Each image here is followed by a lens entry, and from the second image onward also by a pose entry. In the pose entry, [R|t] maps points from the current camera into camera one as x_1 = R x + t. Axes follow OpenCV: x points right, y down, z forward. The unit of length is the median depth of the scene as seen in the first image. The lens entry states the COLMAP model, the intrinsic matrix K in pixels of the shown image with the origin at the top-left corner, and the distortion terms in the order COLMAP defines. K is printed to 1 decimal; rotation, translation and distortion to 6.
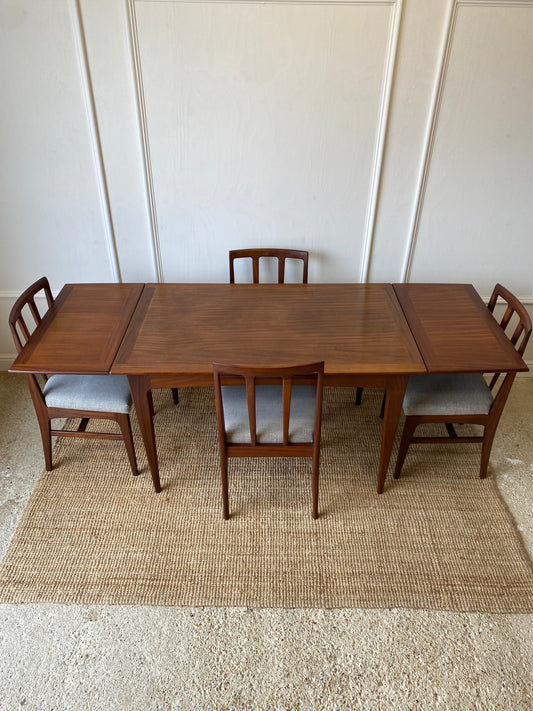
lens RADIAL K [[502.7, 0, 267.7], [0, 502.7, 333.9], [0, 0, 1]] dist [-0.002442, -0.000640]
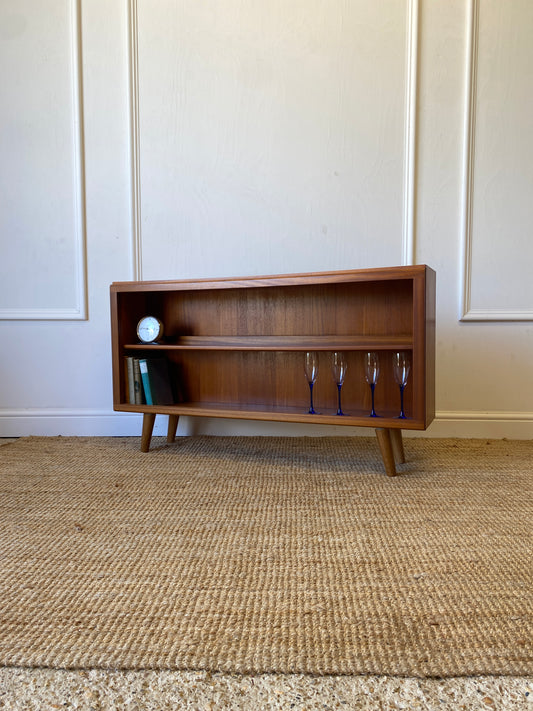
lens RADIAL K [[511.8, 0, 270.7], [0, 511.8, 357.0], [0, 0, 1]] dist [0.005432, 0.000972]
pose [[0.999222, -0.010233, -0.038080, 0.019710], [-0.008928, 0.881938, -0.471280, 0.454350], [0.038407, 0.471254, 0.881161, 0.491545]]
